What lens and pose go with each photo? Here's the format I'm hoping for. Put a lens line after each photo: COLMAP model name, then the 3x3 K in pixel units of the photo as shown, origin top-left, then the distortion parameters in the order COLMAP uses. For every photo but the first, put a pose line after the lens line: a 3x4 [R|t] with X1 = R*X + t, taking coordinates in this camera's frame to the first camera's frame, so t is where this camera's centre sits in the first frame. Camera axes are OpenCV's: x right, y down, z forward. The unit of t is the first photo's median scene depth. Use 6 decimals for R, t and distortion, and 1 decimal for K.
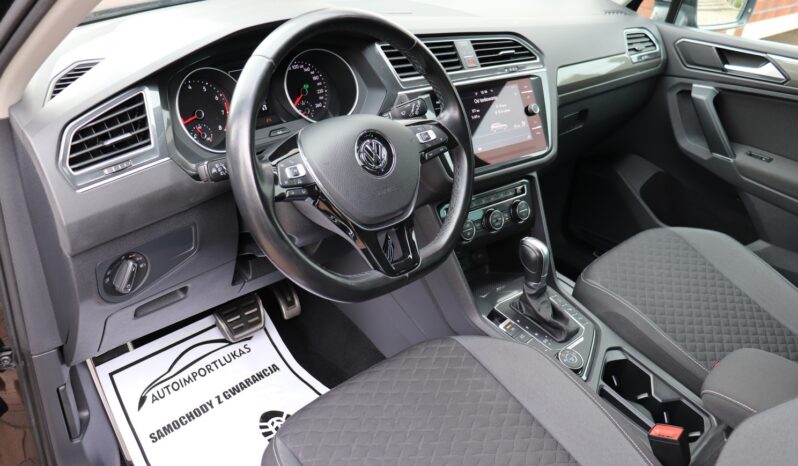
lens RADIAL K [[662.4, 0, 393.9], [0, 662.4, 233.1], [0, 0, 1]] dist [-0.175534, 0.138052]
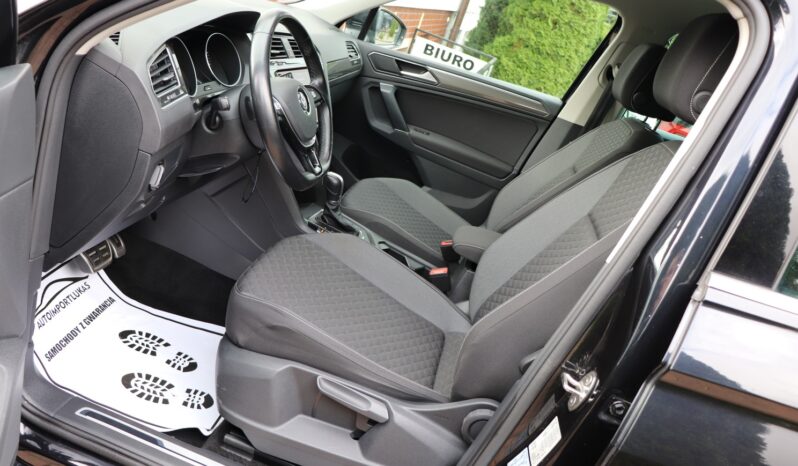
lens RADIAL K [[634.2, 0, 400.5], [0, 634.2, 226.9], [0, 0, 1]] dist [-0.120996, -0.005254]
pose [[0.797858, -0.057561, 0.600091, -0.419782], [0.071044, 0.997472, 0.001220, 0.109556], [-0.598644, 0.041659, 0.799931, -0.200077]]
